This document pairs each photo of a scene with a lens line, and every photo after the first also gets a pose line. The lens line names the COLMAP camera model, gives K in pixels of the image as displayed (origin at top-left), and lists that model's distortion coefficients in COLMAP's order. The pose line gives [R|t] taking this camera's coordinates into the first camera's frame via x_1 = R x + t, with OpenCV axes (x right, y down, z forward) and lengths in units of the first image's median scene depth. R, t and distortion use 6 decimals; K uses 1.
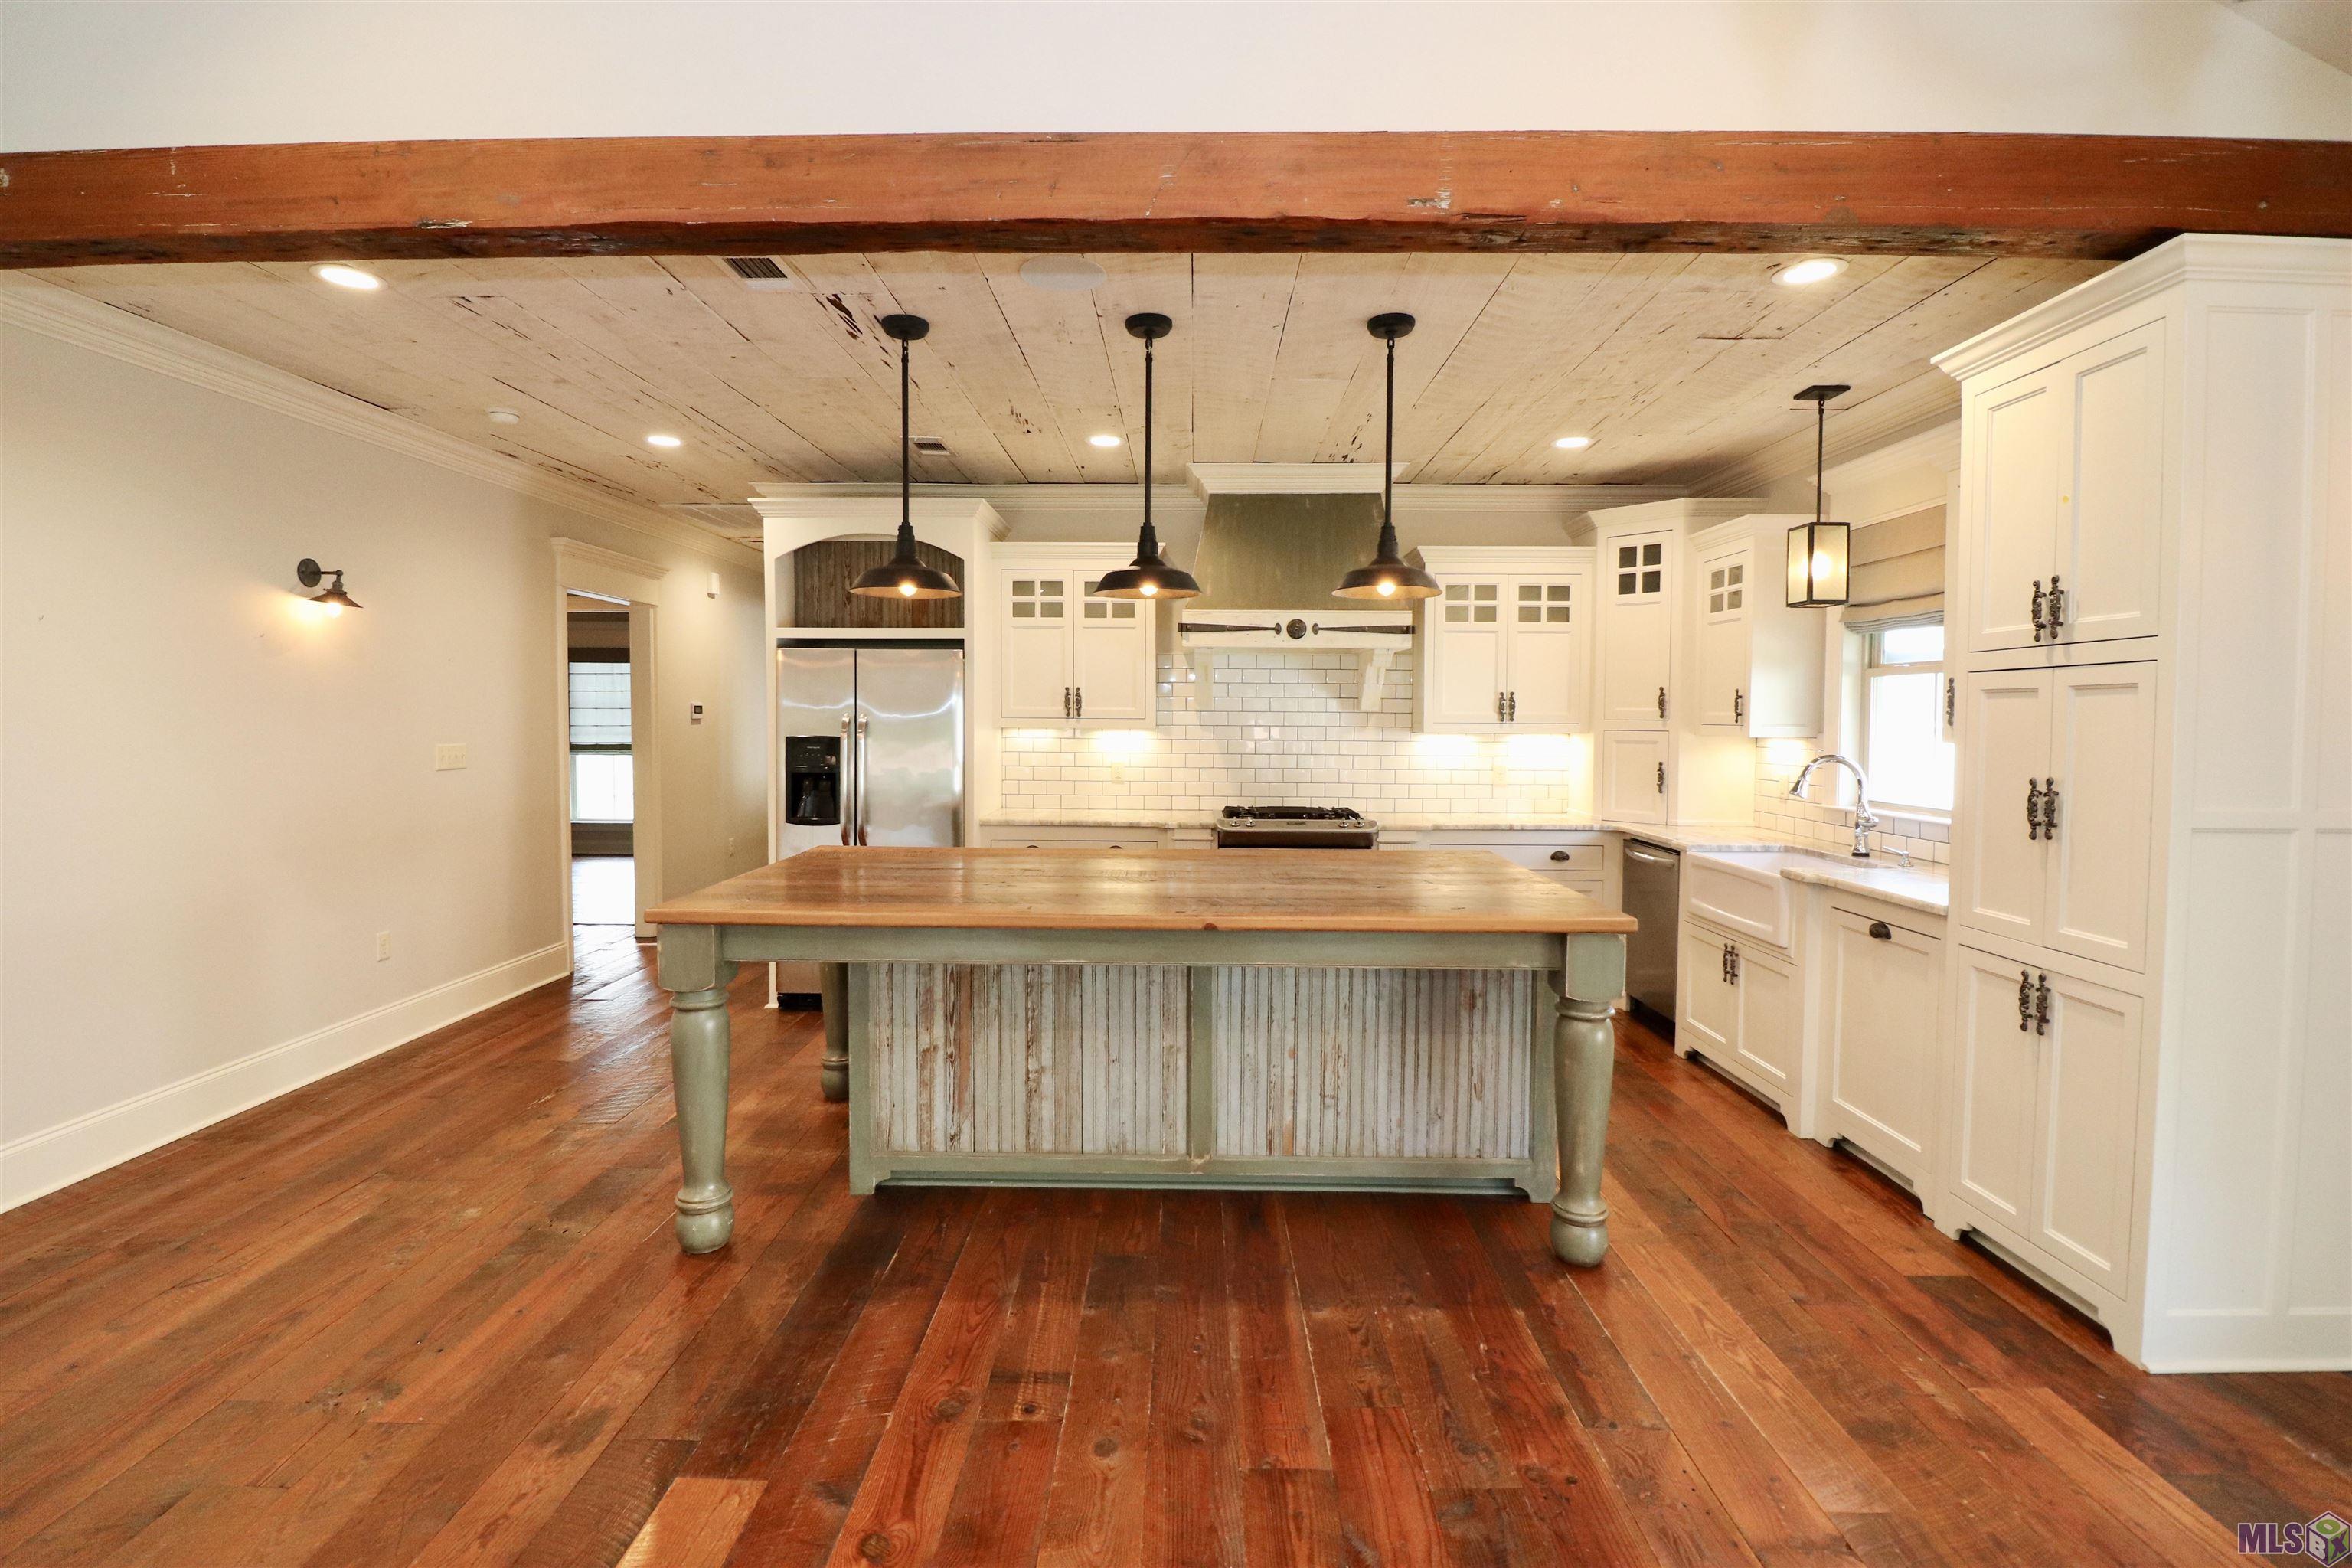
lens RADIAL K [[1077.6, 0, 1176.3], [0, 1077.6, 754.1], [0, 0, 1]] dist [0.002411, -0.017820]
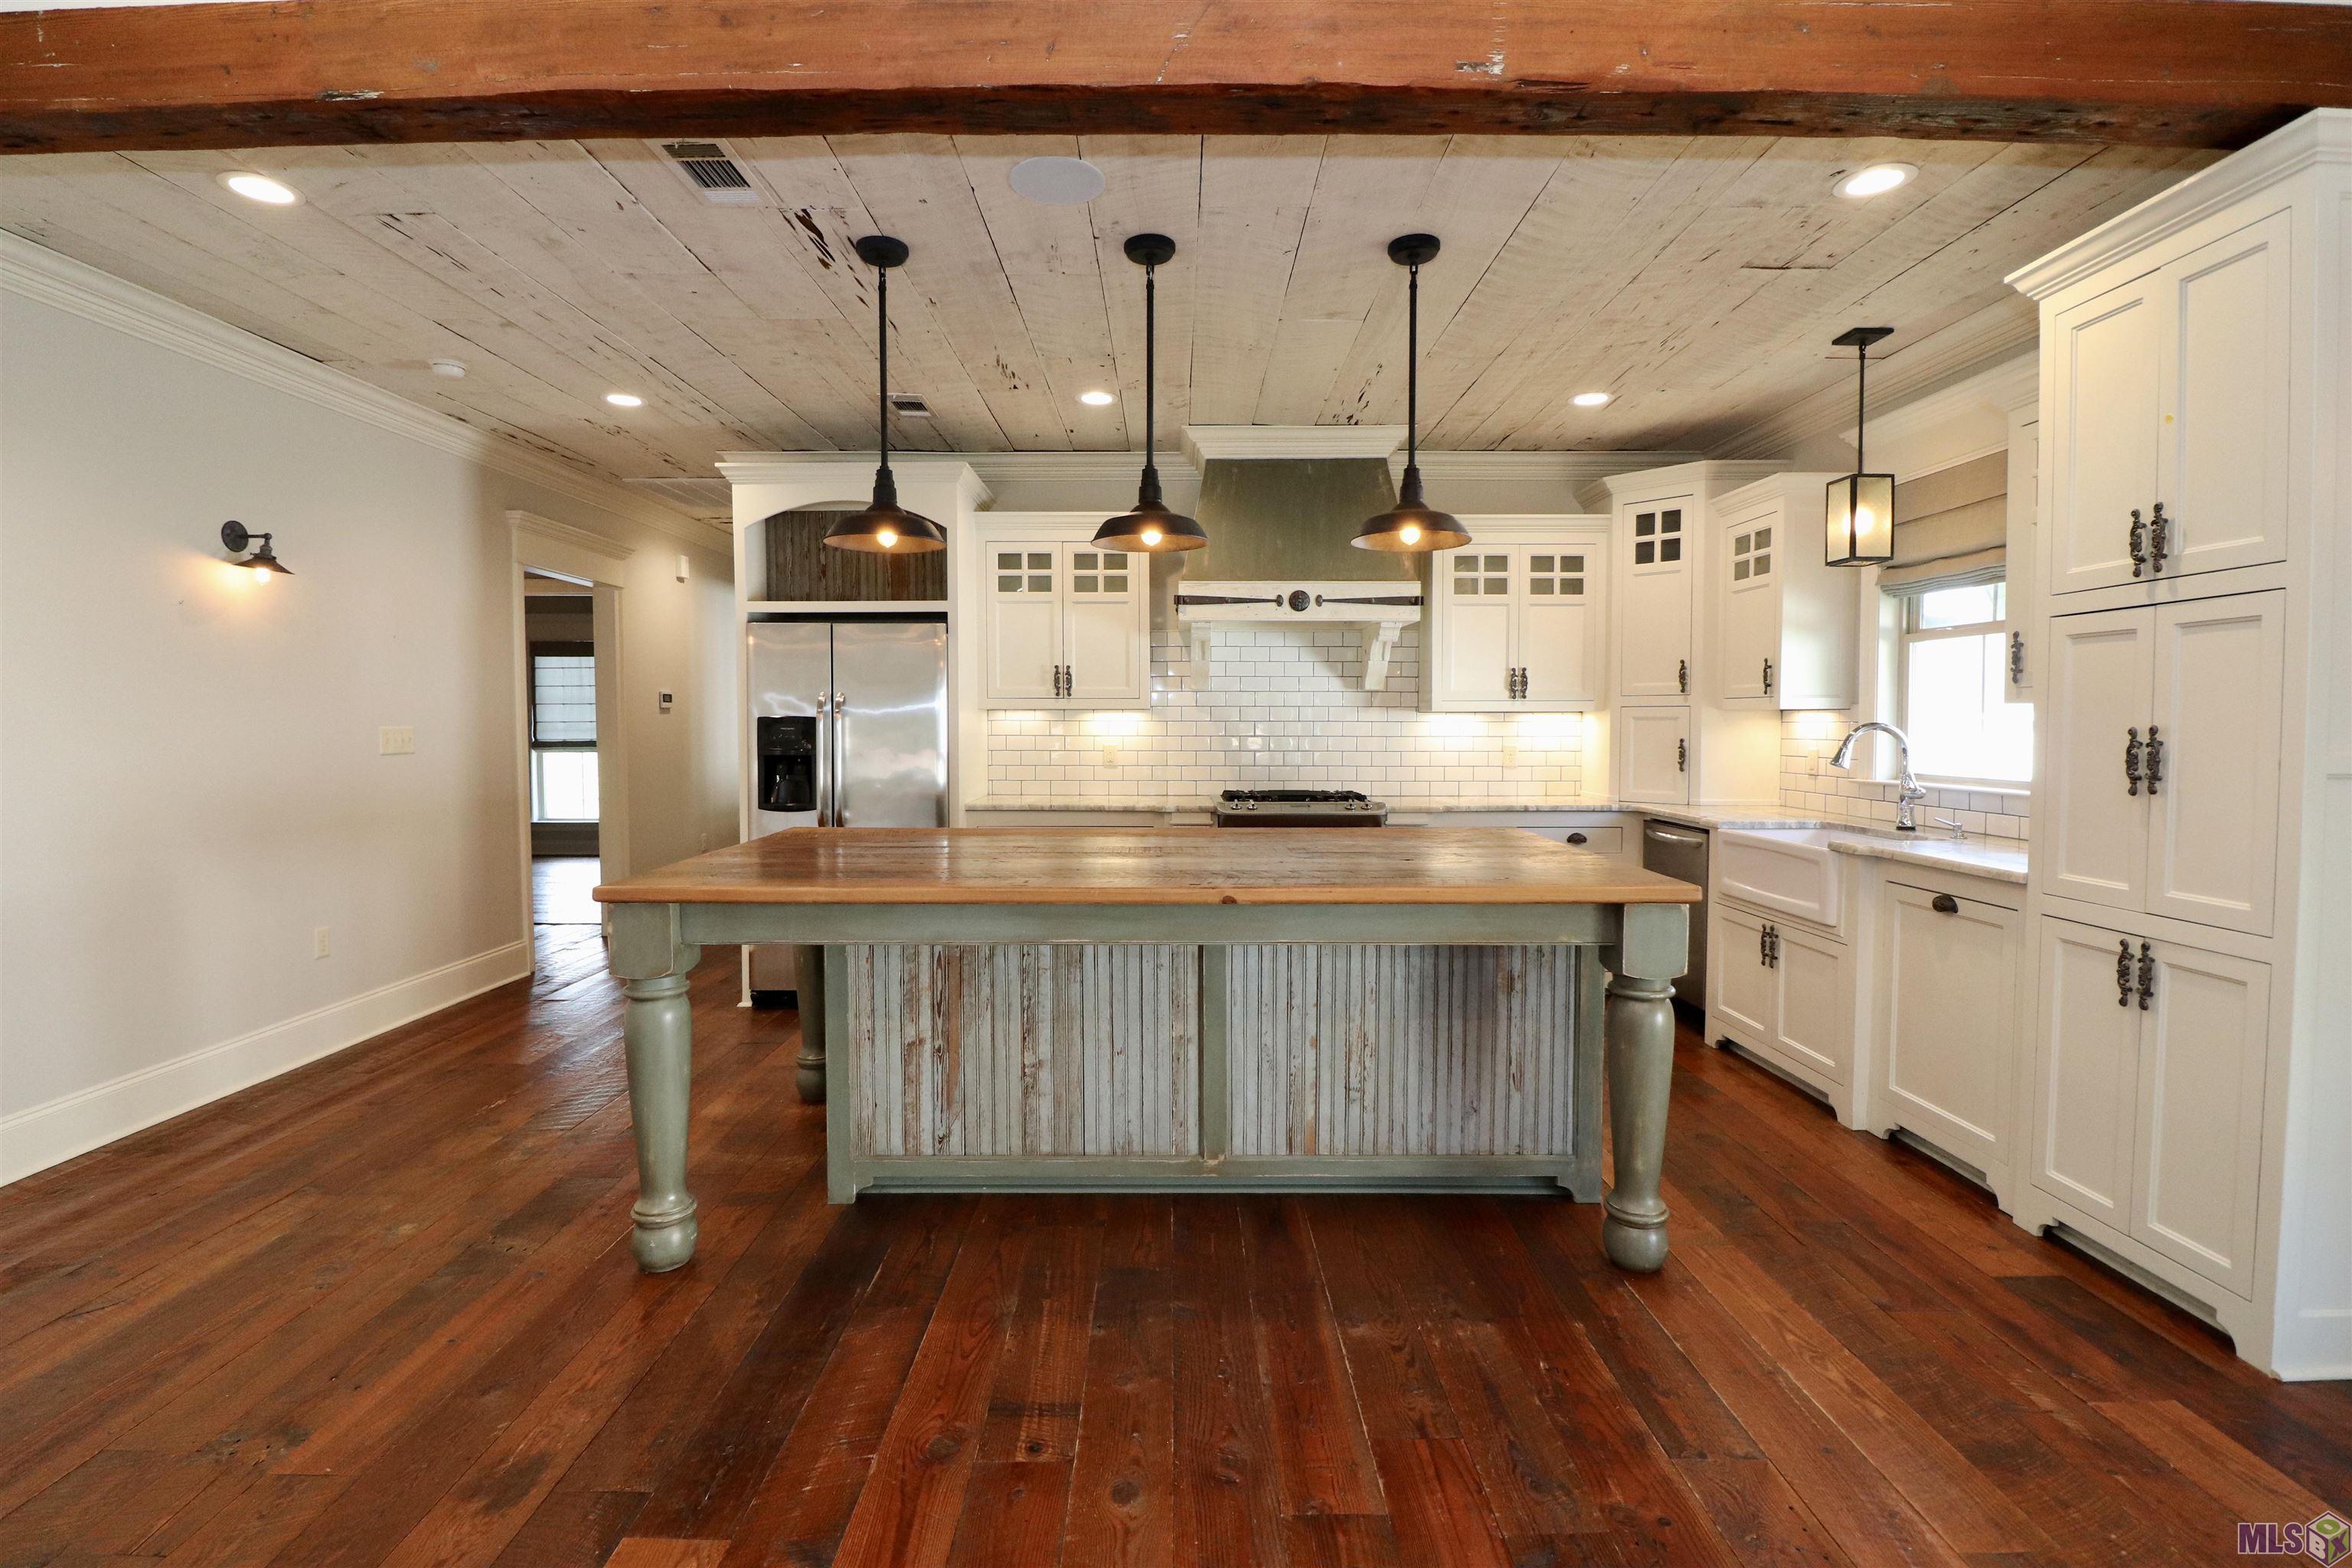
lens RADIAL K [[1080.6, 0, 1175.1], [0, 1080.6, 760.0], [0, 0, 1]] dist [0.000365, -0.013947]
pose [[0.999853, -0.007004, 0.015645, -0.017531], [0.006975, 0.999974, 0.001902, 0.027660], [-0.015658, -0.001793, 0.999876, 0.067784]]
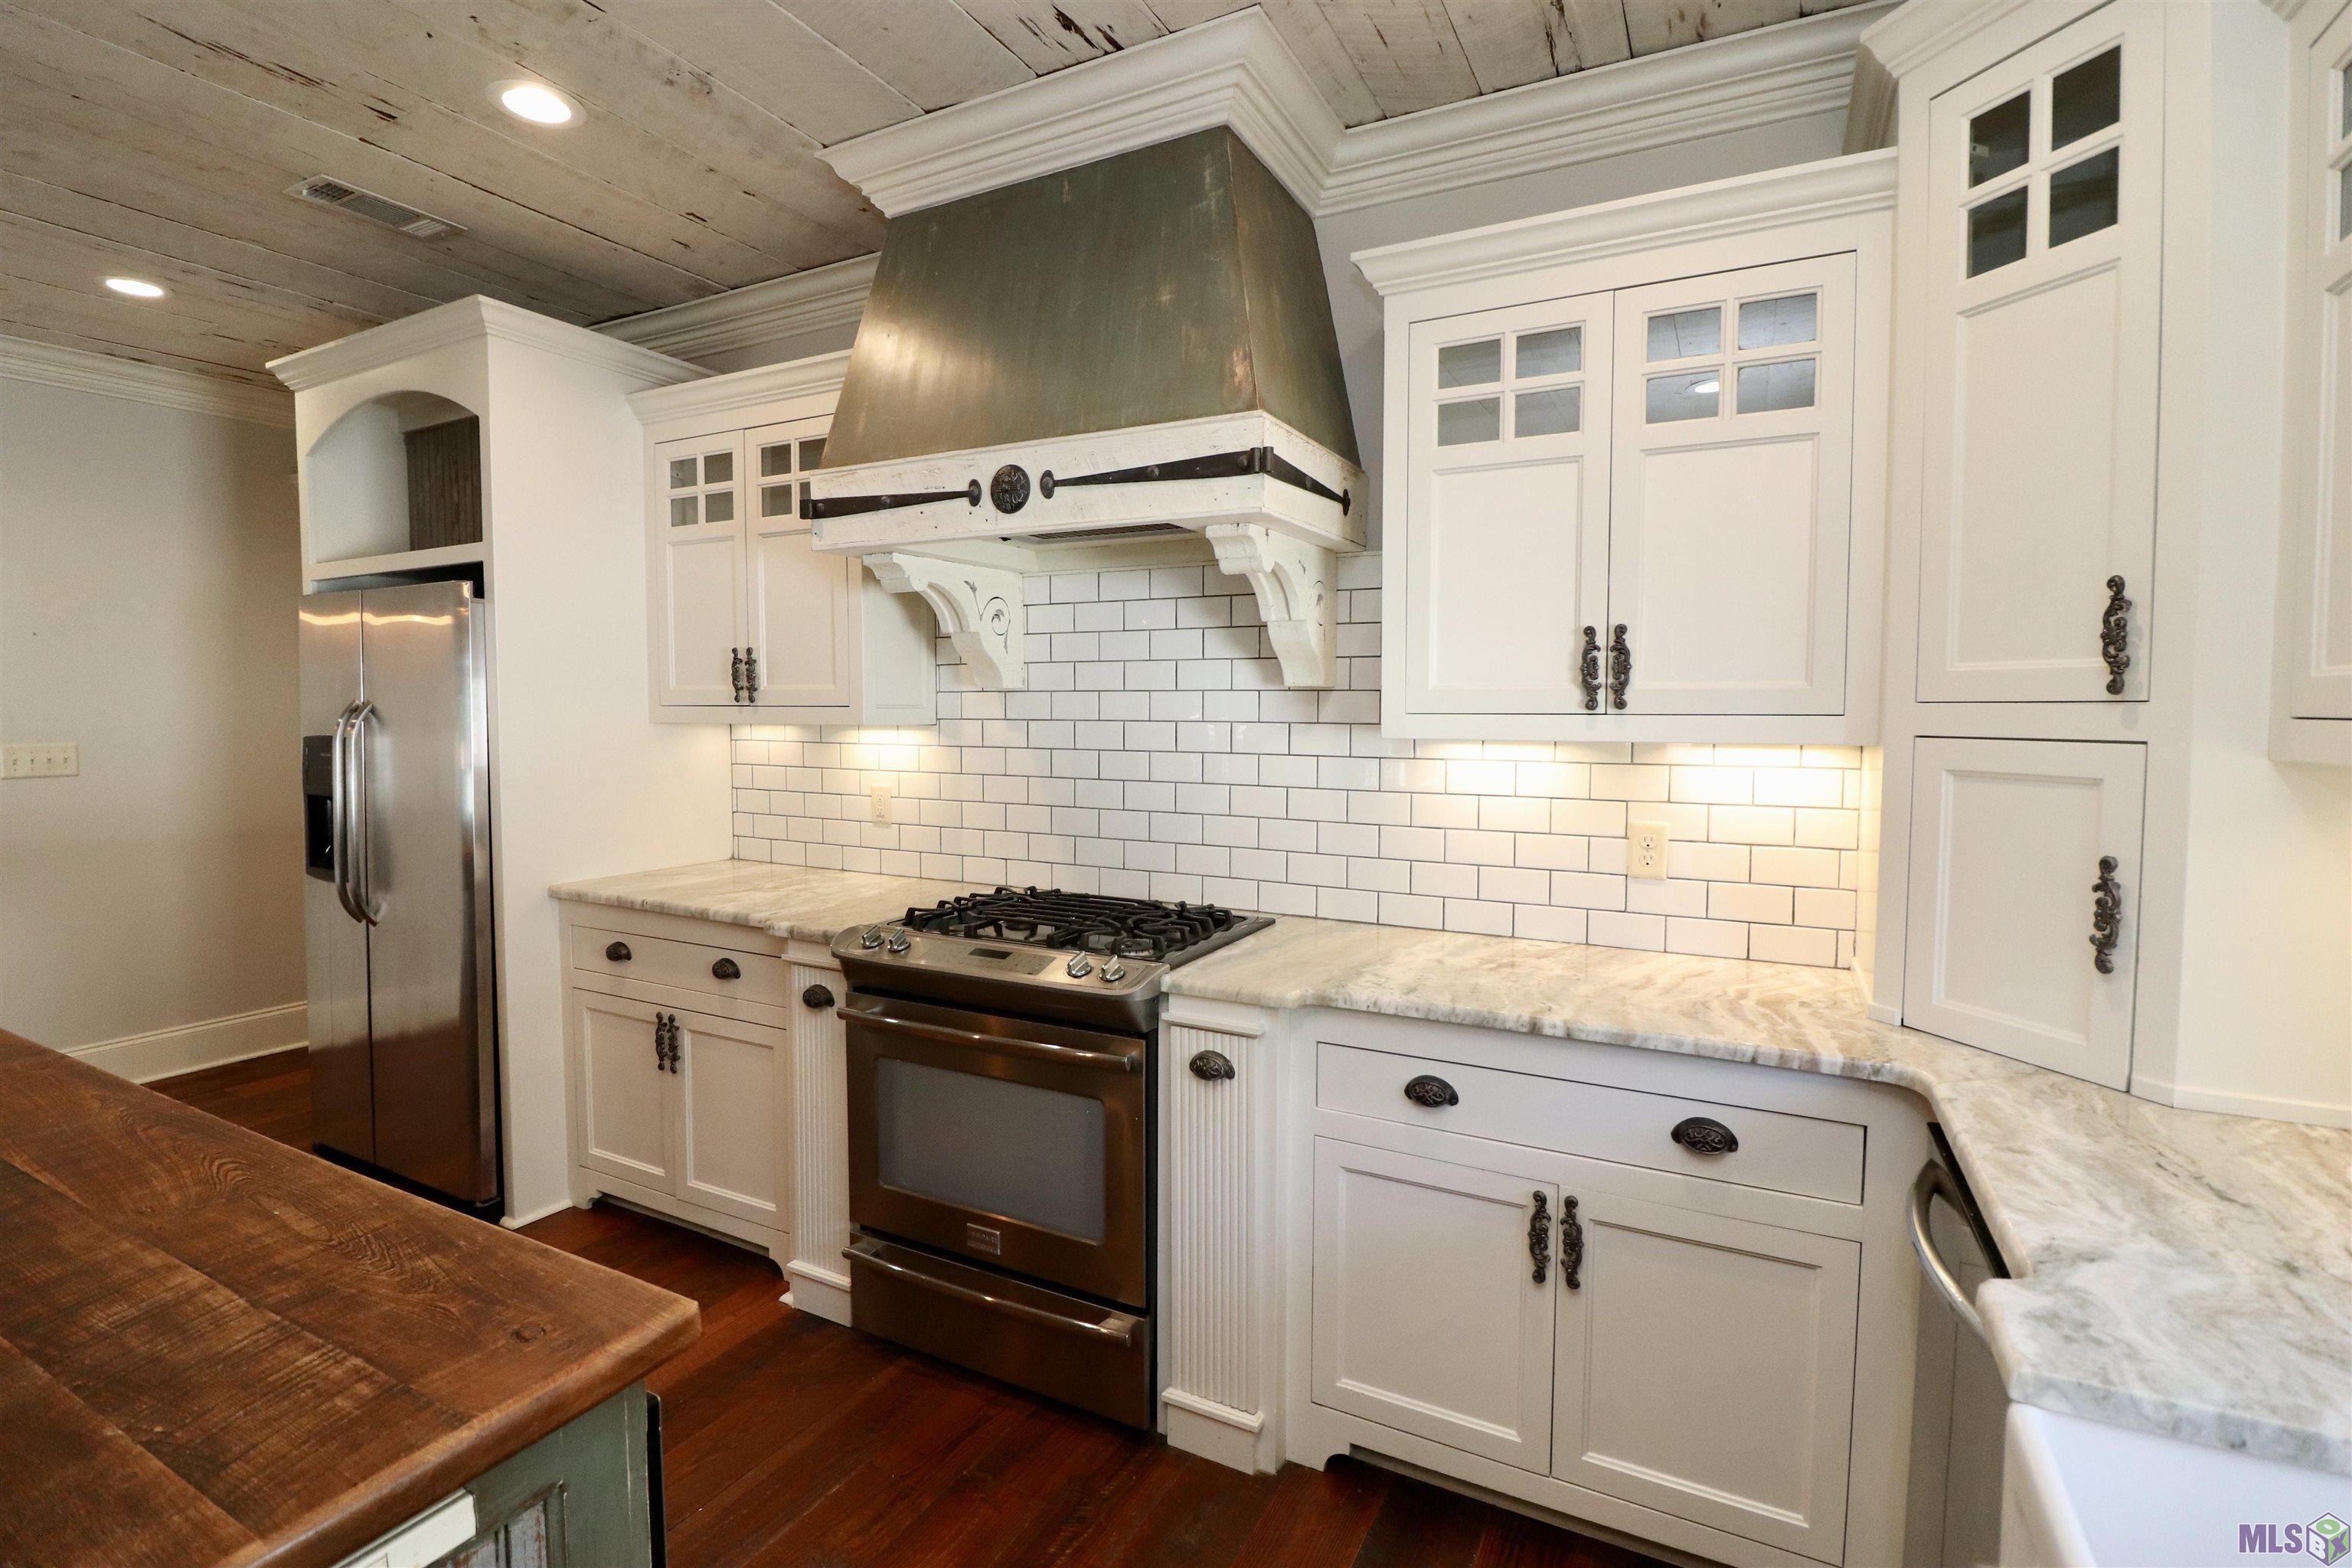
lens RADIAL K [[1080.6, 0, 1175.1], [0, 1080.6, 760.0], [0, 0, 1]] dist [0.000365, -0.013947]
pose [[0.891201, 0.018024, -0.453250, 0.472316], [-0.013739, 0.999824, 0.012746, -0.022210], [0.453400, -0.005132, 0.891292, 0.855355]]
